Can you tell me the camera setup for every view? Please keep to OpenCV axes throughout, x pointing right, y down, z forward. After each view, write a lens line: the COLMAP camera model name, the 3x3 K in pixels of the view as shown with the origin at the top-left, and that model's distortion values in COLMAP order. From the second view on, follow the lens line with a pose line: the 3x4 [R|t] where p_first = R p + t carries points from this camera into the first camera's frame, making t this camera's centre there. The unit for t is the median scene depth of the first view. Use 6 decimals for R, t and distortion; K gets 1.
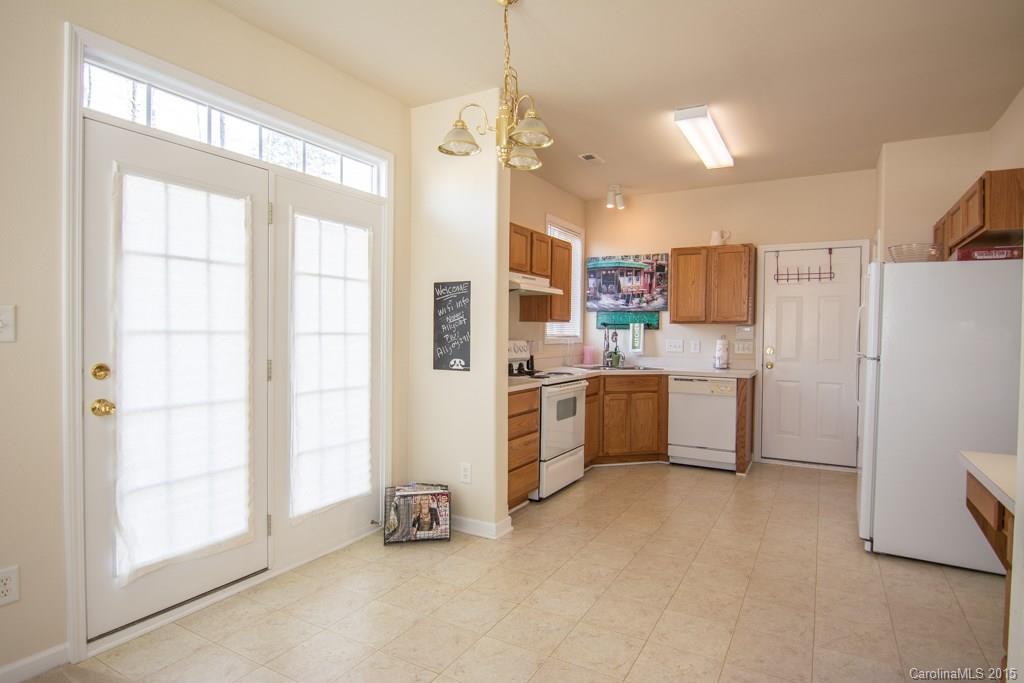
lens RADIAL K [[551.5, 0, 514.2], [0, 551.5, 342.1], [0, 0, 1]] dist [0.000254, -0.015655]
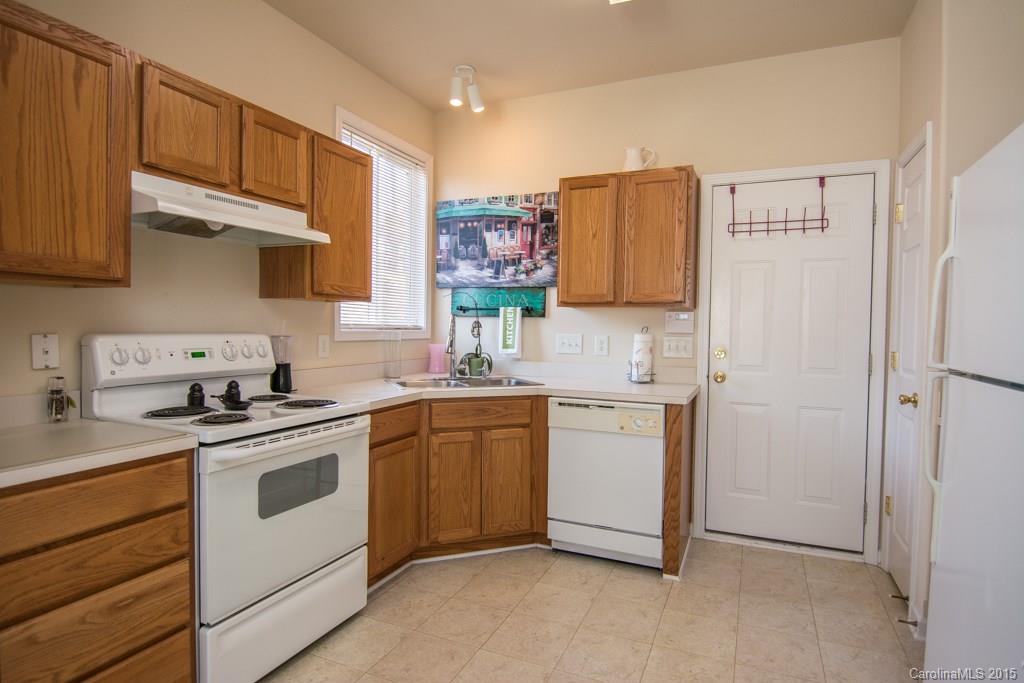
lens RADIAL K [[551.5, 0, 514.0], [0, 551.5, 342.1], [0, 0, 1]] dist [0.000254, -0.015655]
pose [[0.995000, 0.000179, 0.099876, 0.219243], [-0.001282, 0.999939, 0.010976, -0.002286], [-0.099868, -0.011049, 0.994939, 0.515728]]
